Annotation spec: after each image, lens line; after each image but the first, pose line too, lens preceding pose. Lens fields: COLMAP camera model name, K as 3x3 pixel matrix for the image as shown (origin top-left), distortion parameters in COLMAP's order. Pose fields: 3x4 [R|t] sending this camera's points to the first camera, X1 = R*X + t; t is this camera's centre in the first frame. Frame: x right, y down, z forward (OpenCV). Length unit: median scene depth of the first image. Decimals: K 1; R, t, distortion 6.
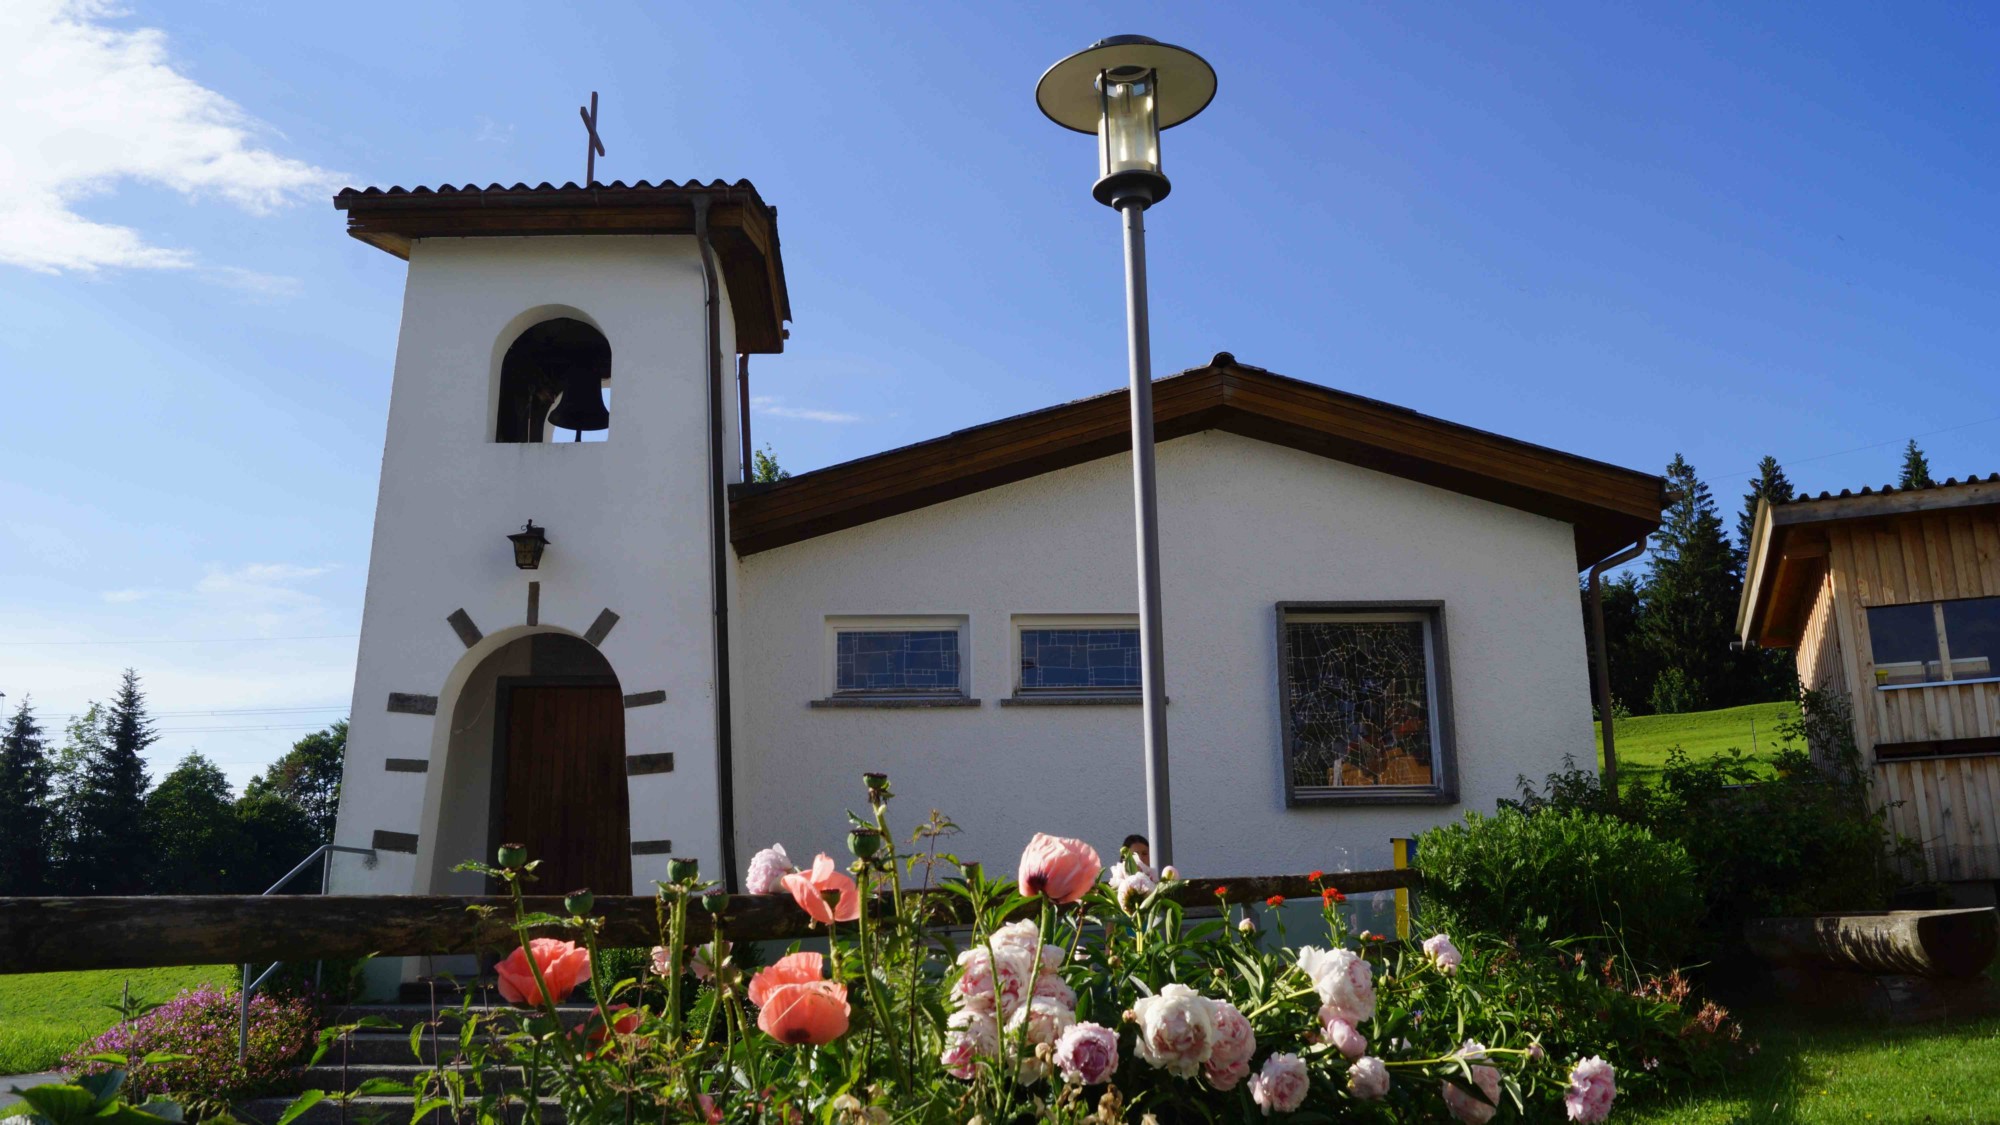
lens RADIAL K [[1547.6, 0, 1001.0], [0, 1547.6, 562.7], [0, 0, 1]] dist [-0.089858, 0.022674]
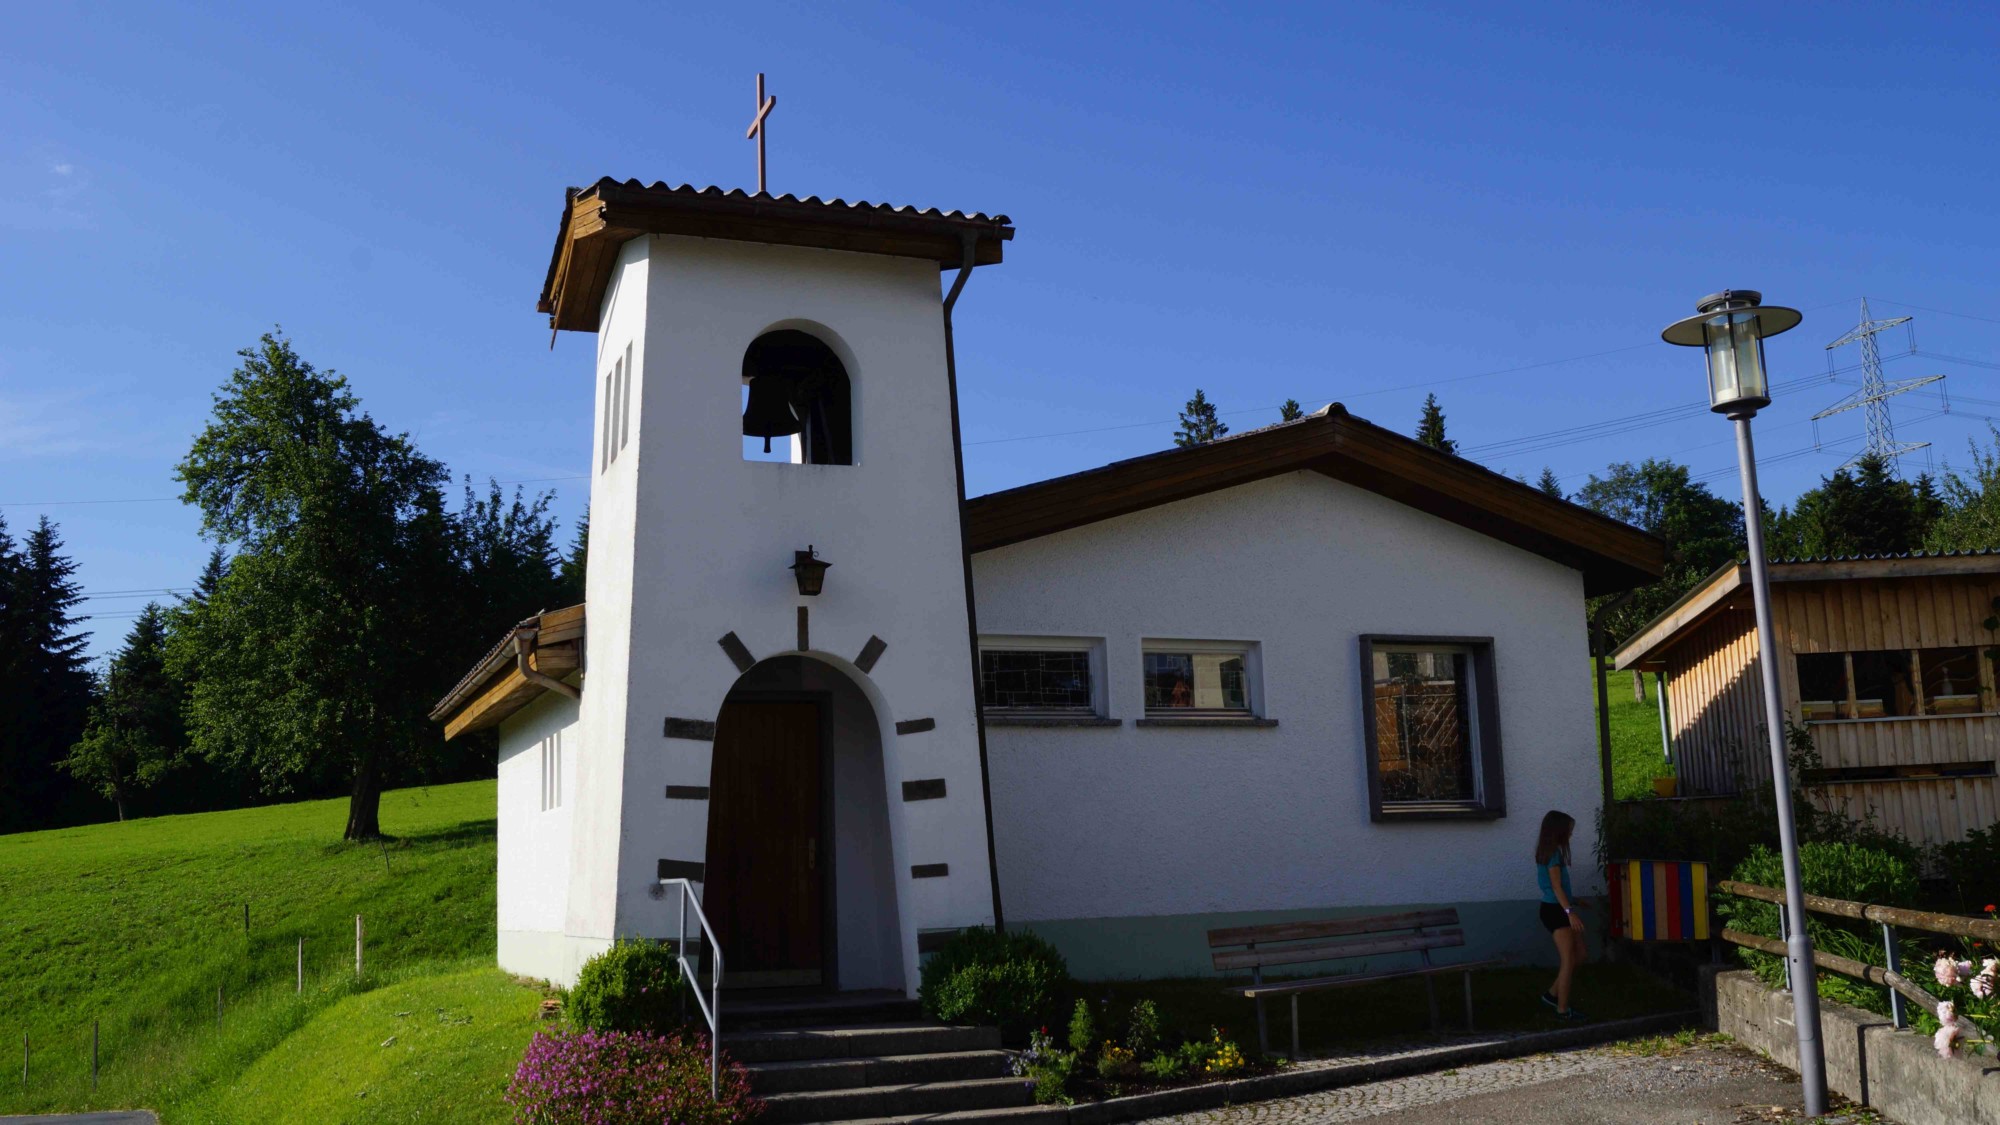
lens RADIAL K [[1870.5, 0, 998.0], [0, 1870.5, 562.6], [0, 0, 1]] dist [-0.075678, 0.000000]
pose [[0.939805, 0.043990, 0.338867, -0.524110], [-0.060471, 0.997438, 0.038228, -0.061277], [-0.336317, -0.056418, 0.940057, -0.155909]]
